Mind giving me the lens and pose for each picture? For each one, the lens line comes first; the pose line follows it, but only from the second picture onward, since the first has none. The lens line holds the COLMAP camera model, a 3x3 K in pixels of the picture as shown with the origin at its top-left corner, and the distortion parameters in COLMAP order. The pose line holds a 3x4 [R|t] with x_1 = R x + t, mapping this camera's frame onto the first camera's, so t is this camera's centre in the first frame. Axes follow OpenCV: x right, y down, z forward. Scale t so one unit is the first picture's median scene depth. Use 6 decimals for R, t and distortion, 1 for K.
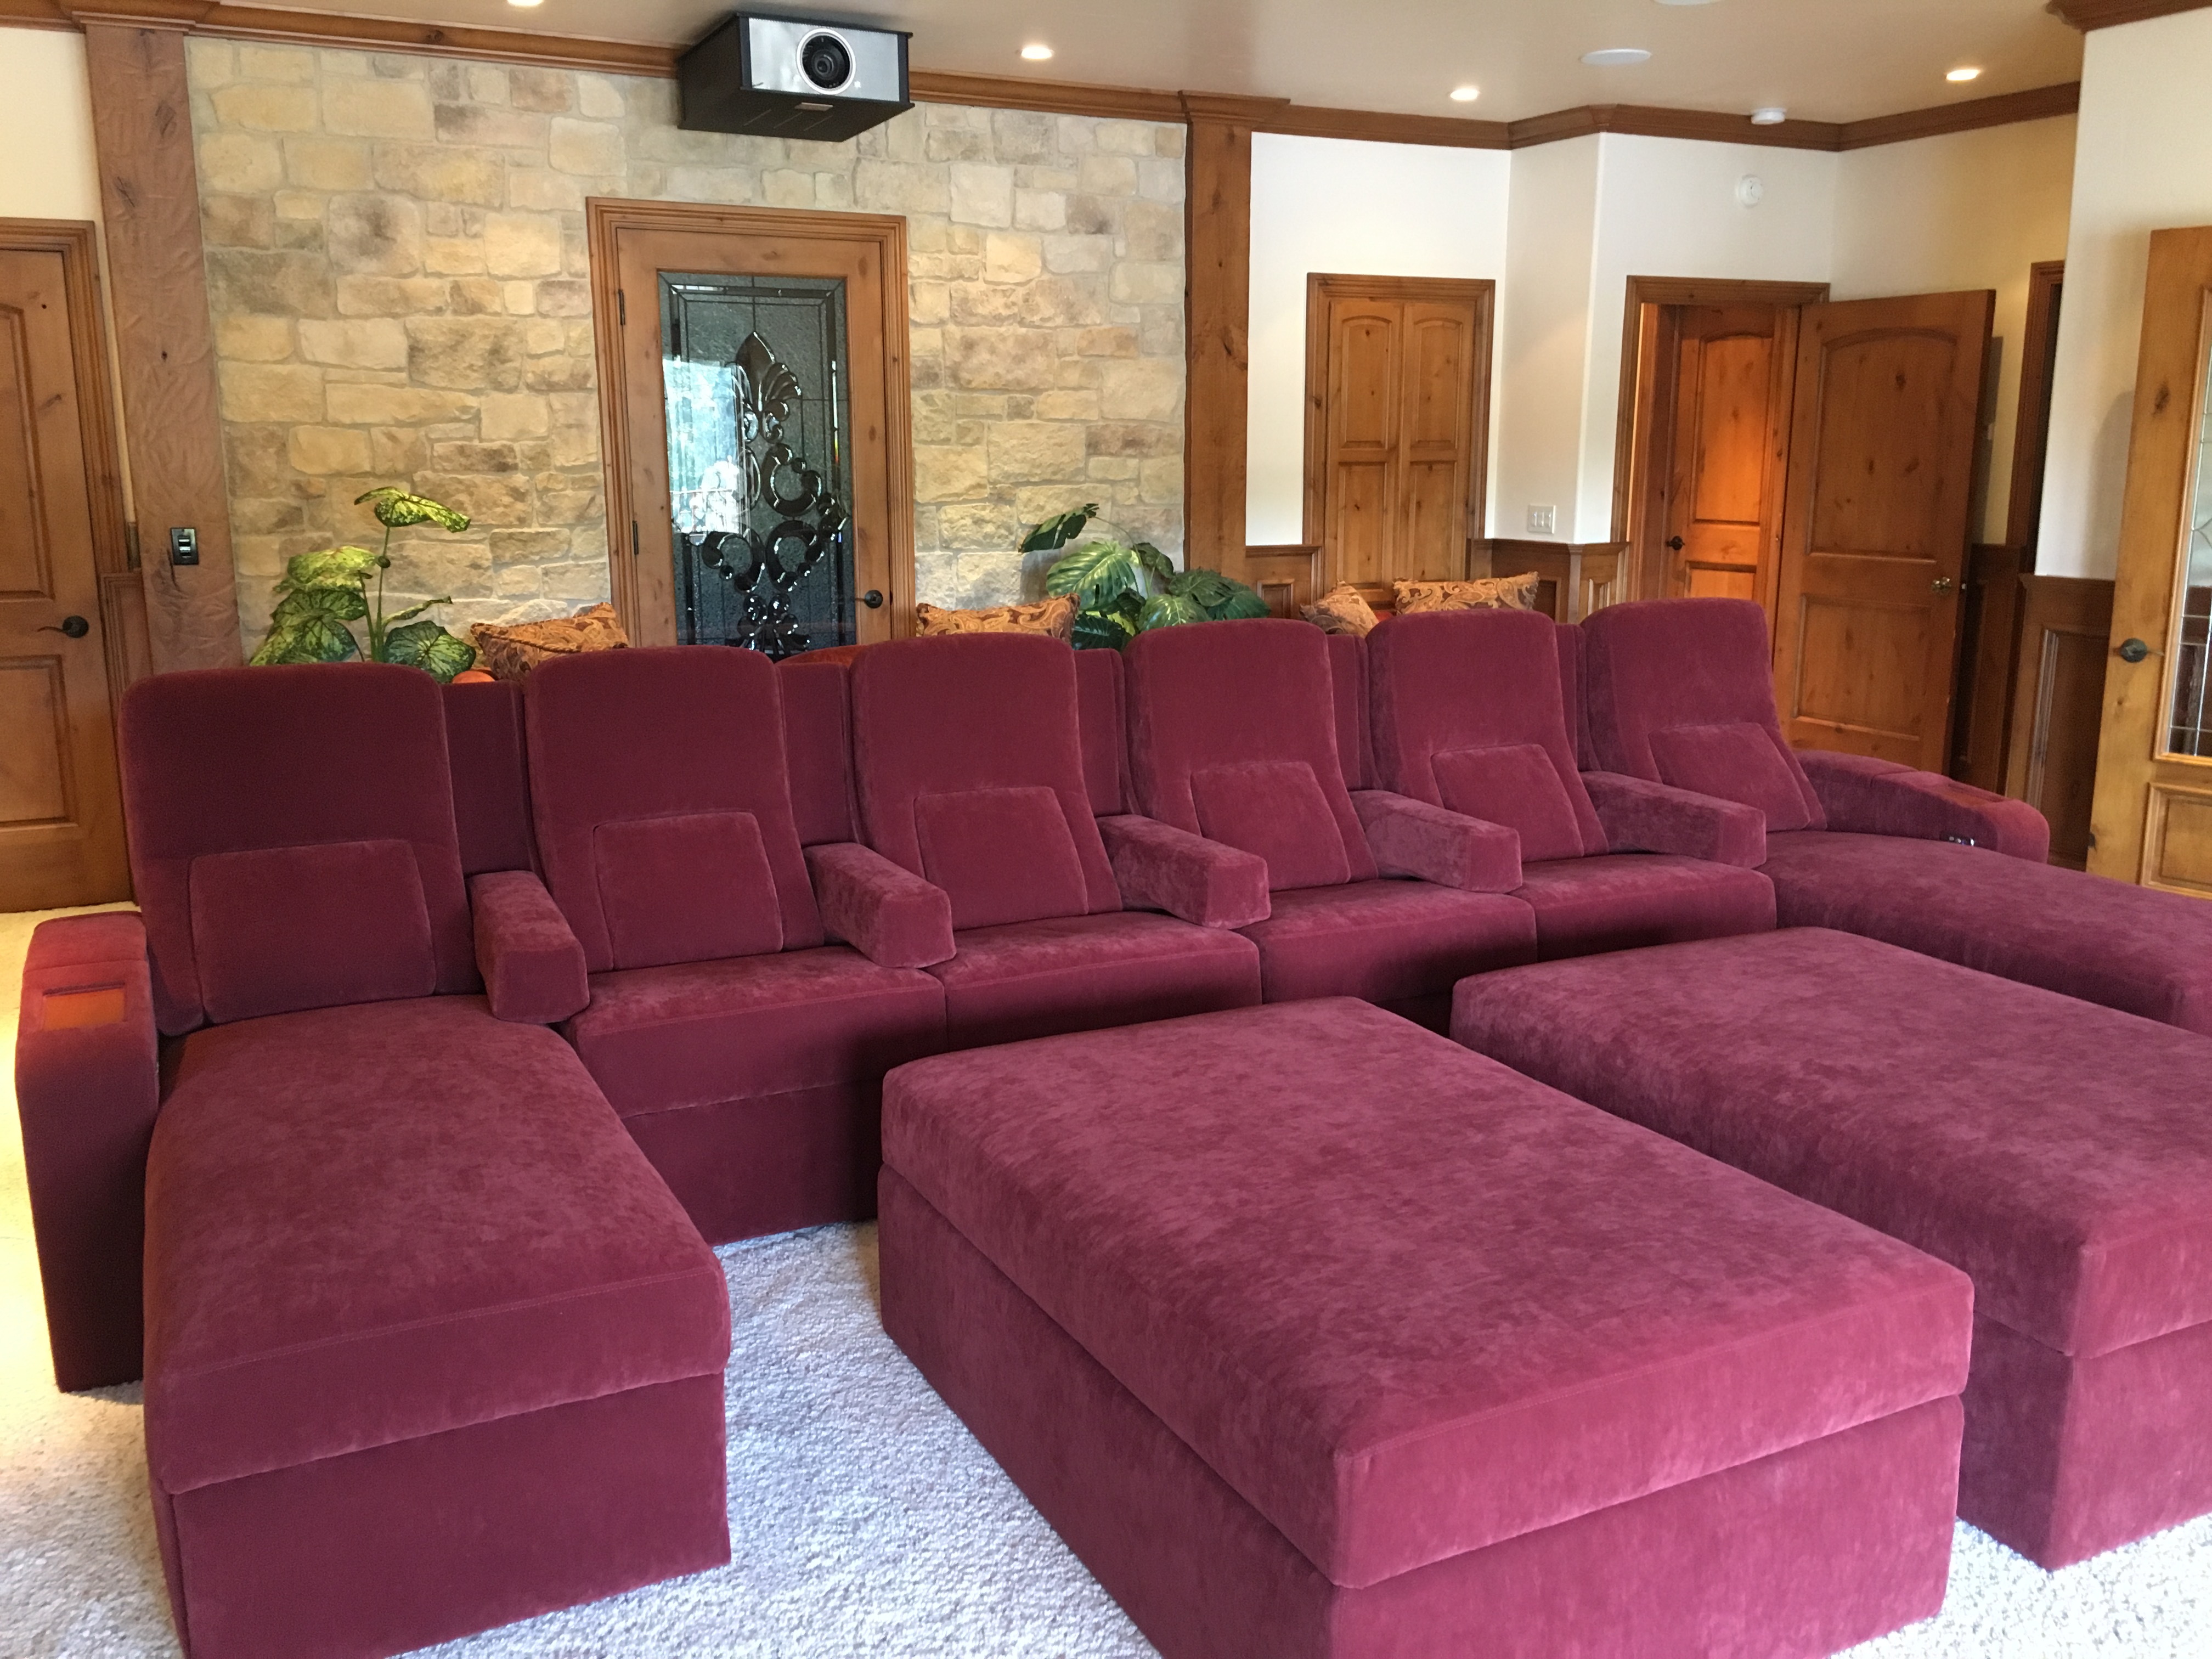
lens RADIAL K [[1871.4, 0, 1106.0], [0, 1871.4, 829.5], [0, 0, 1]] dist [0.083865, -0.106778]
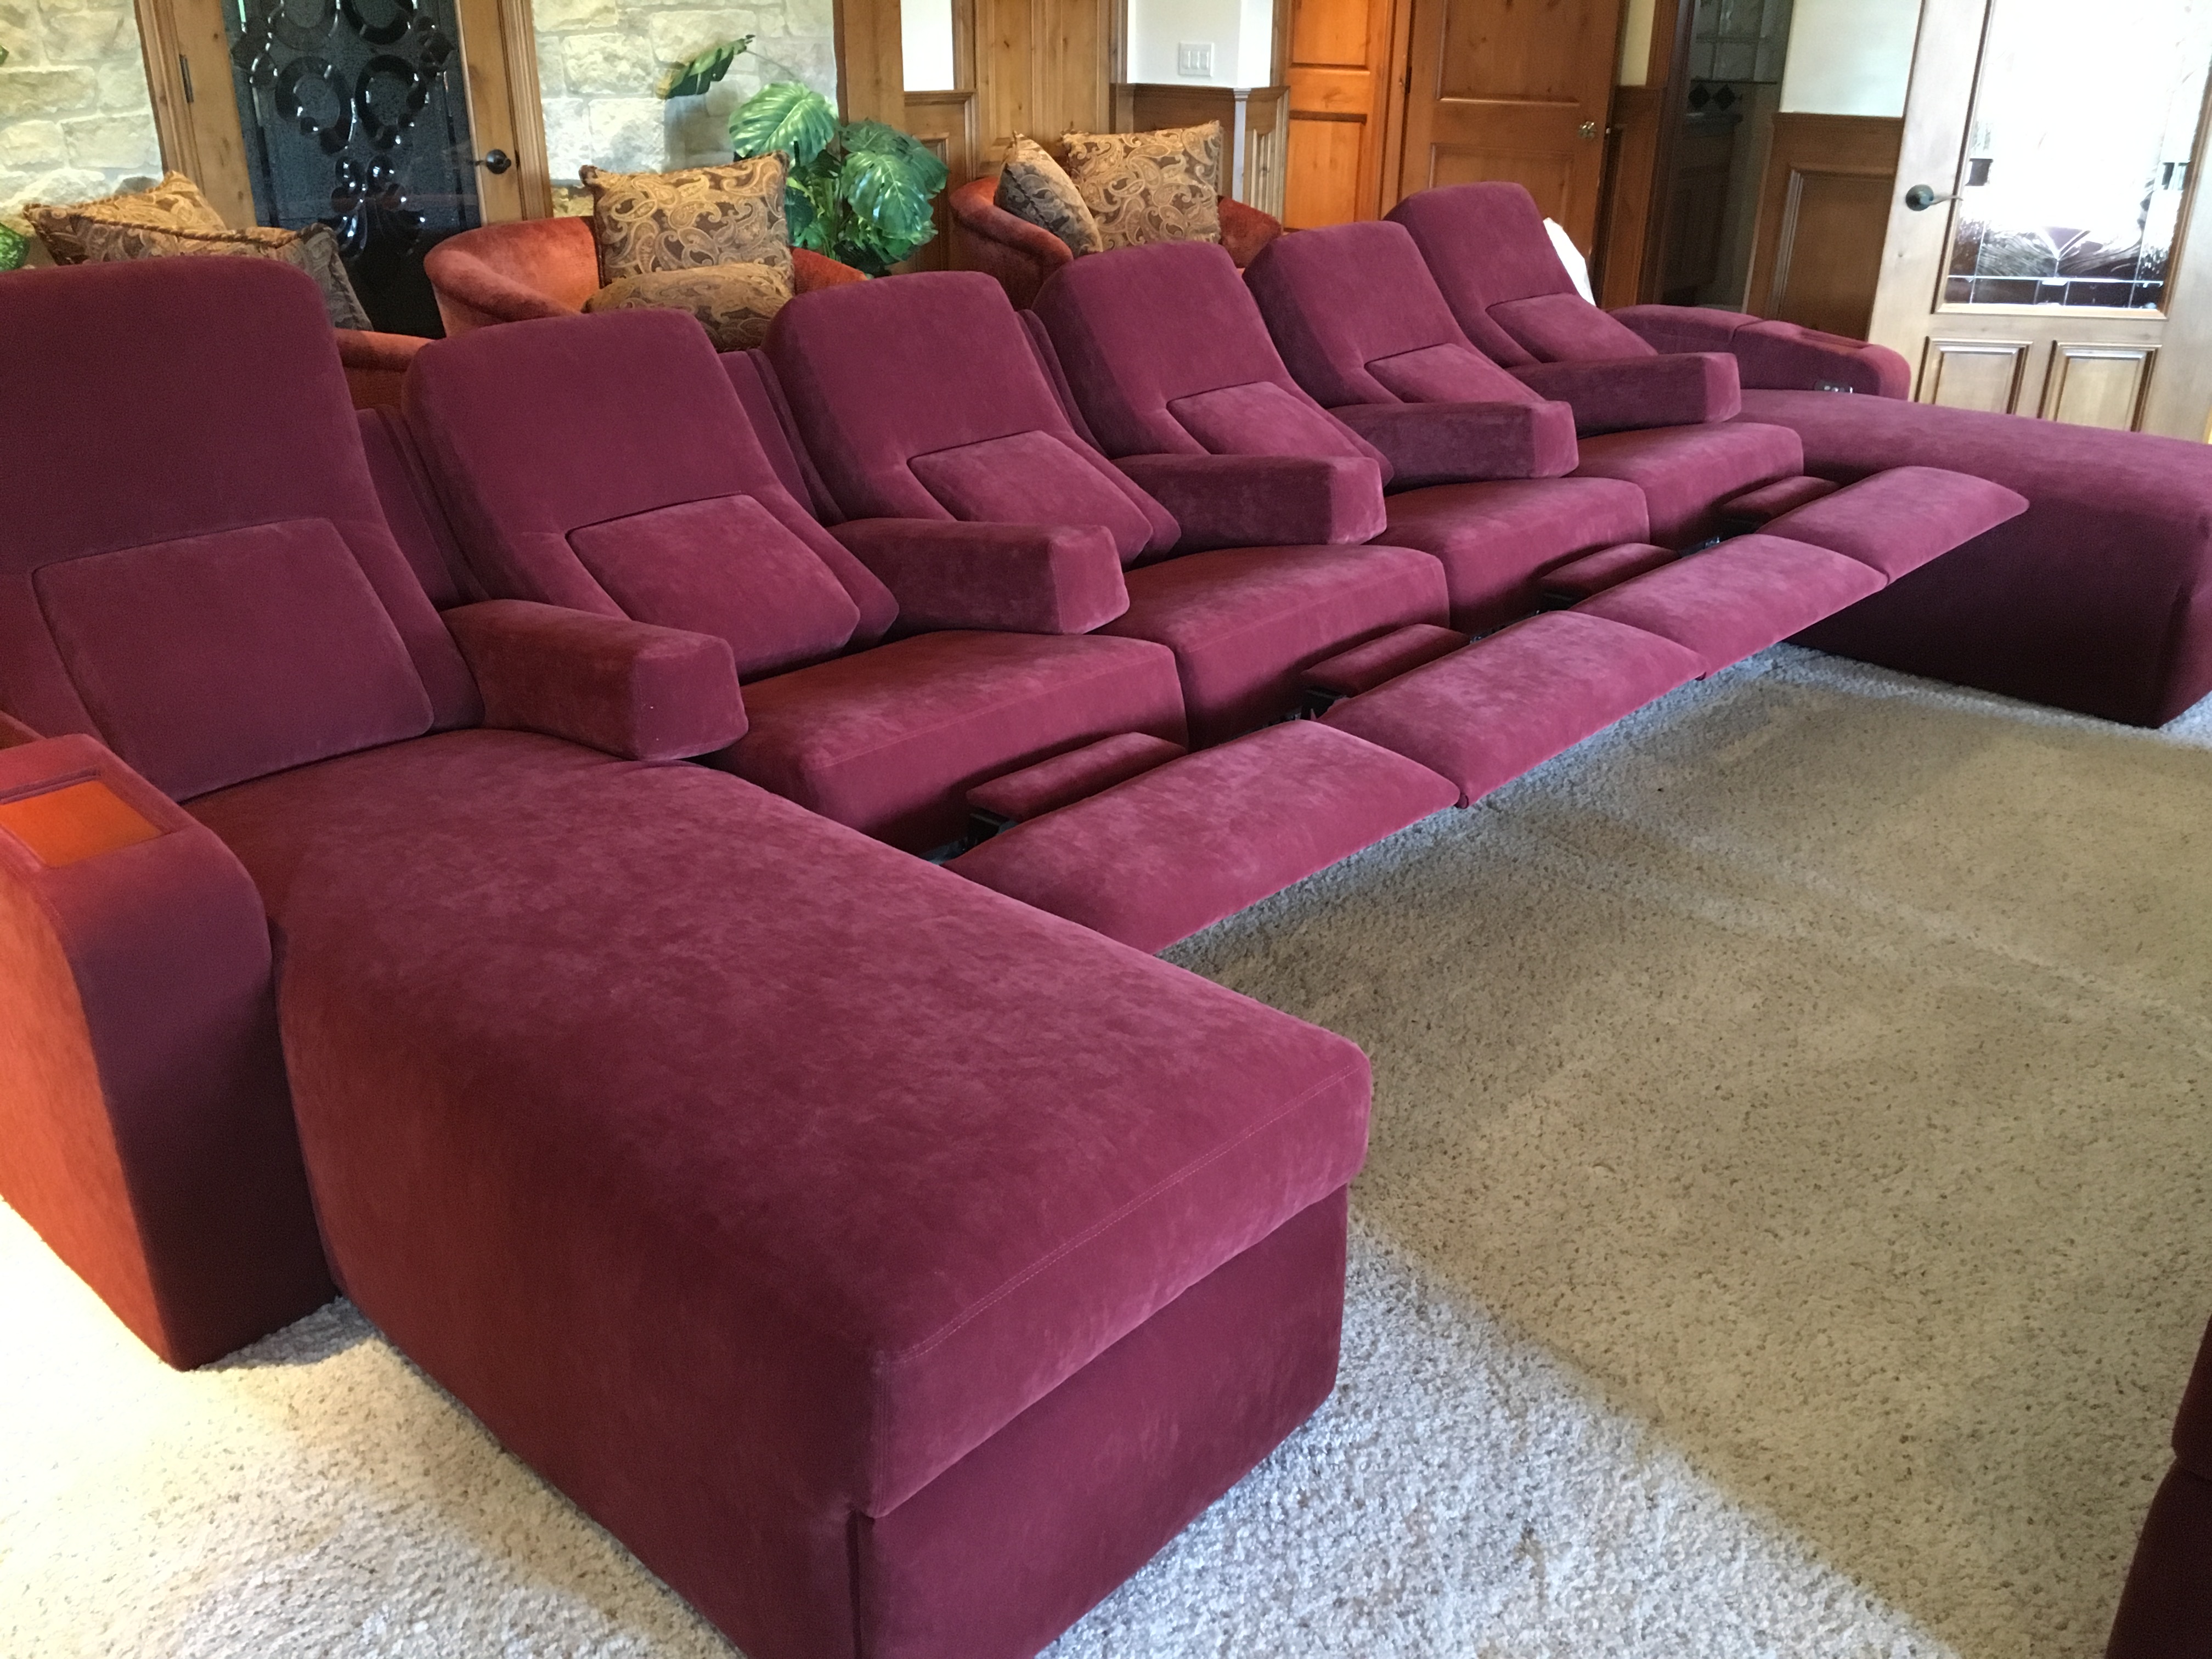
lens RADIAL K [[1871.4, 0, 1106.0], [0, 1871.4, 829.5], [0, 0, 1]] dist [0.083865, -0.106778]
pose [[0.931395, -0.138297, 0.336715, -0.188999], [0.063735, 0.972685, 0.223207, -0.011186], [-0.358387, -0.186433, 0.914769, 0.123205]]
